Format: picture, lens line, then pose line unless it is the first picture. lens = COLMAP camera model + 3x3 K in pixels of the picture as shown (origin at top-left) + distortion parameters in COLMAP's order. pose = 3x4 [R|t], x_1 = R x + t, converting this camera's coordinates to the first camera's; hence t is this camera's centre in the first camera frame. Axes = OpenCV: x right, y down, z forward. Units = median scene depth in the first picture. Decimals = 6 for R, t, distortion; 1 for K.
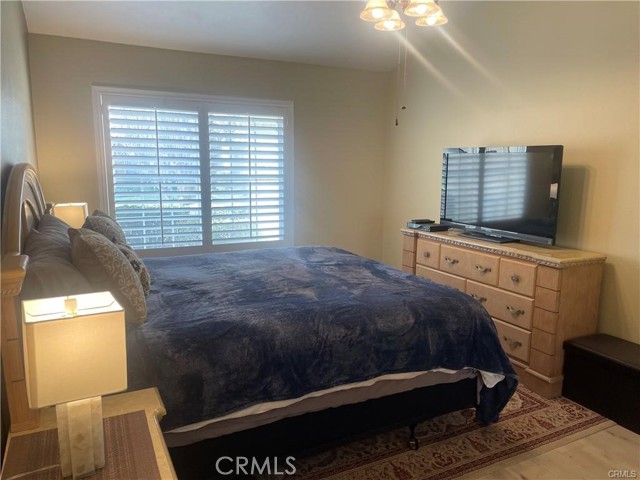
lens RADIAL K [[479.2, 0, 320.0], [0, 479.2, 240.0], [0, 0, 1]] dist [0.064288, -0.080920]
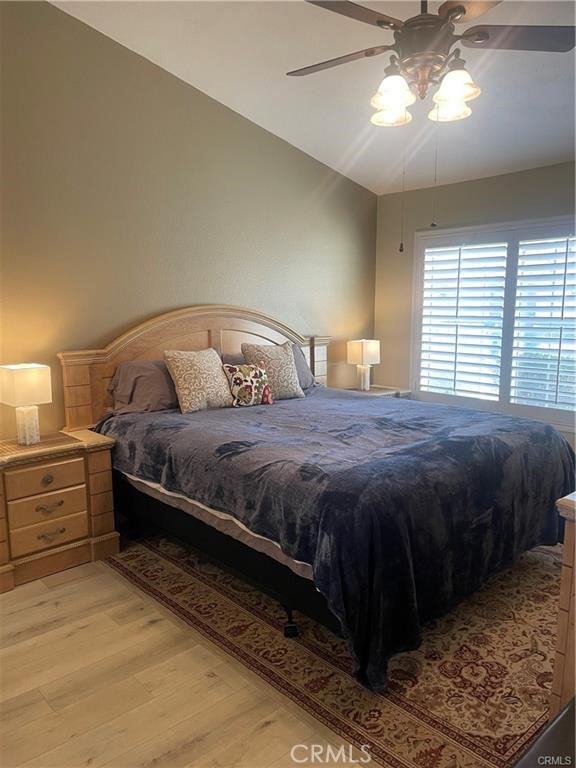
lens RADIAL K [[575.0, 0, 288.0], [0, 575.0, 384.0], [0, 0, 1]] dist [0.064288, -0.080920]
pose [[0.267171, 0.122687, -0.955807, 0.701732], [-0.152800, 0.984708, 0.083685, -0.053673], [0.951458, 0.123689, 0.281832, 0.419366]]
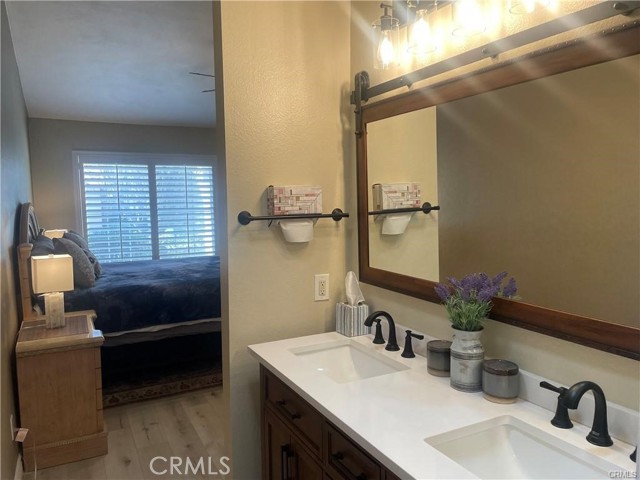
lens RADIAL K [[479.2, 0, 320.0], [0, 479.2, 240.0], [0, 0, 1]] dist [0.064288, -0.080920]
pose [[0.999457, -0.029087, 0.015477, 0.245654], [0.030124, 0.996974, -0.071666, 0.078165], [-0.013345, 0.072094, 0.997309, -0.446277]]
